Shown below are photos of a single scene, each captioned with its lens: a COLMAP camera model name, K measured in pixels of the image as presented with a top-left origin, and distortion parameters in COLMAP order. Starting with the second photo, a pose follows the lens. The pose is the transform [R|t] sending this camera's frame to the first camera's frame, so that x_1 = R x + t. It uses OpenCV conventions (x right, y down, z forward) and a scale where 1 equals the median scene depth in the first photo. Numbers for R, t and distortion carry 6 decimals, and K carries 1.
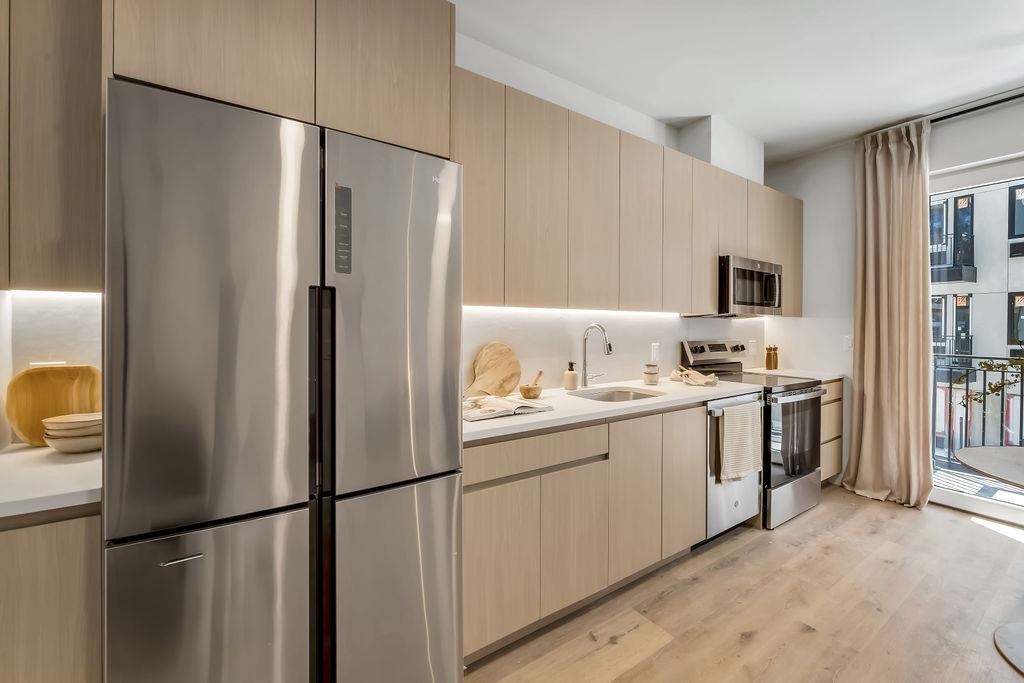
lens RADIAL K [[418.2, 0, 513.2], [0, 418.2, 327.9], [0, 0, 1]] dist [-0.002603, -0.000080]
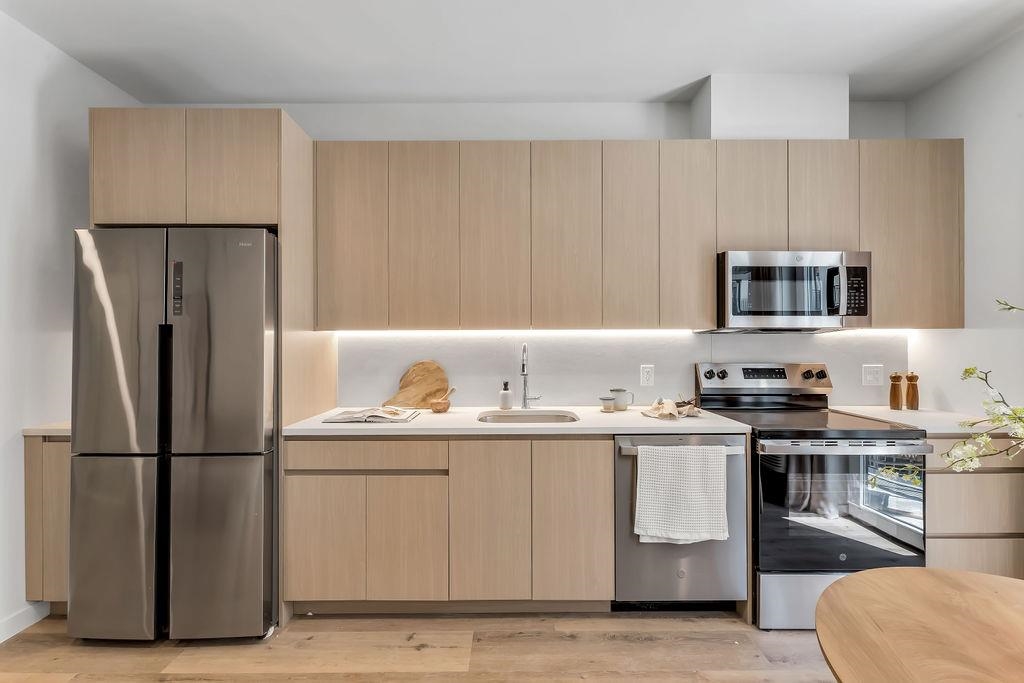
lens RADIAL K [[413.6, 0, 512.0], [0, 413.6, 341.5], [0, 0, 1]] dist [0.001506, 0.000036]
pose [[0.829292, -0.010054, -0.558725, 0.606223], [0.004442, 0.999925, -0.011399, -0.002885], [0.558798, 0.006971, 0.829274, 0.156136]]
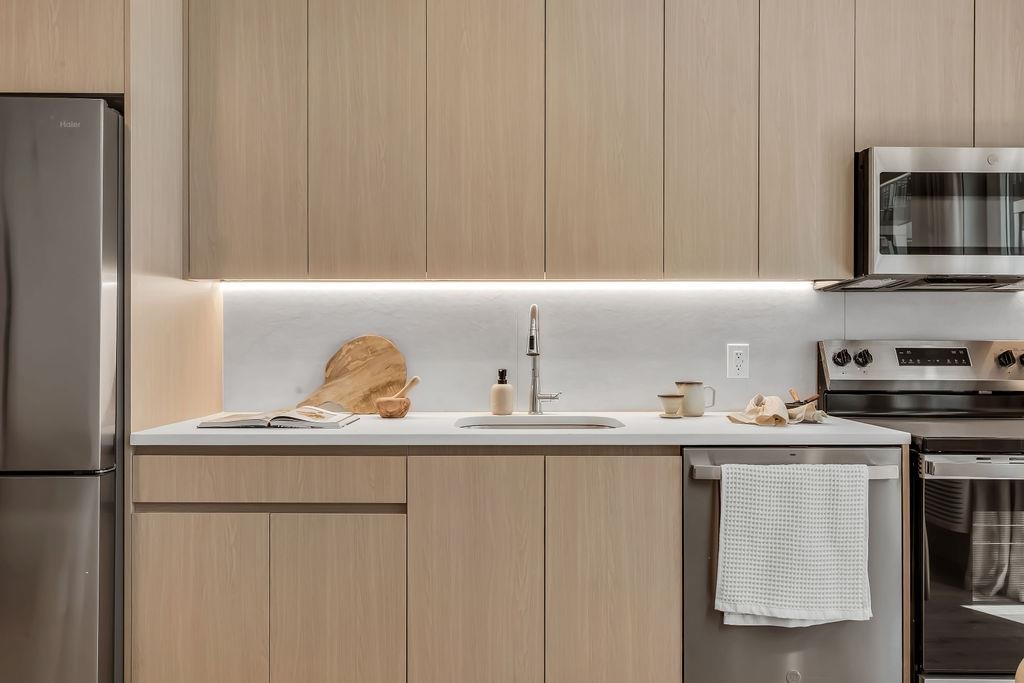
lens RADIAL K [[688.4, 0, 512.0], [0, 688.4, 341.5], [0, 0, 1]] dist [-0.000582, 0.005379]
pose [[0.828796, -0.005749, -0.559522, 0.605842], [0.000598, 0.999956, -0.009388, 0.043910], [0.559551, 0.007446, 0.828762, 0.156043]]
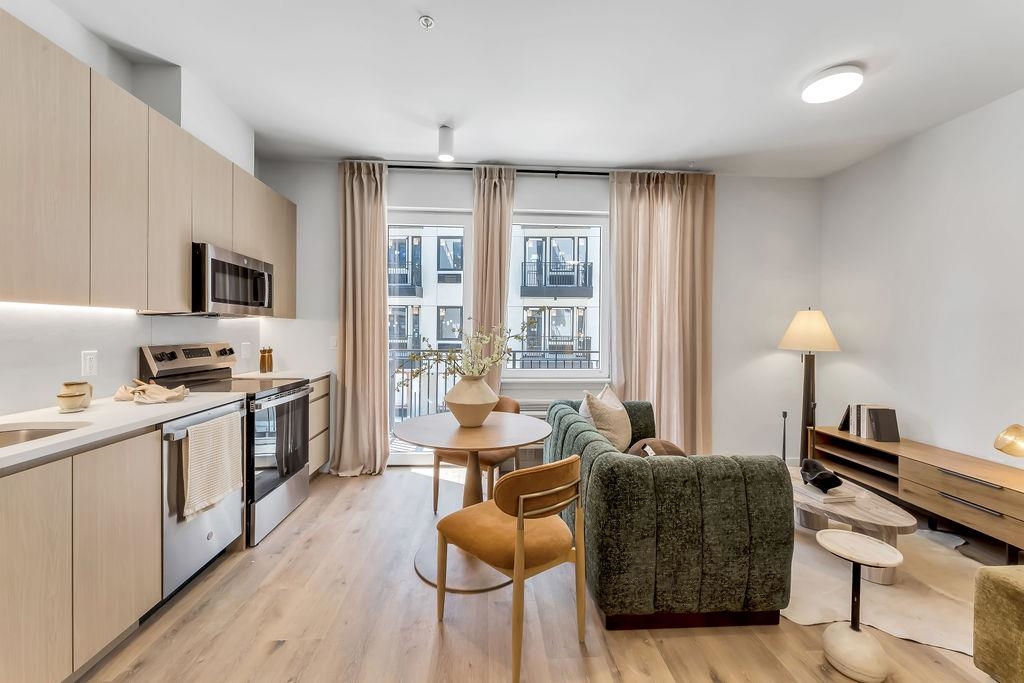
lens RADIAL K [[414.9, 0, 510.6], [0, 414.9, 333.1], [0, 0, 1]] dist [0.000600, -0.000009]
pose [[0.505099, -0.006708, 0.863035, 0.100348], [-0.001041, 0.999964, 0.008382, 0.000264], [-0.863061, -0.005132, 0.505074, 0.039606]]
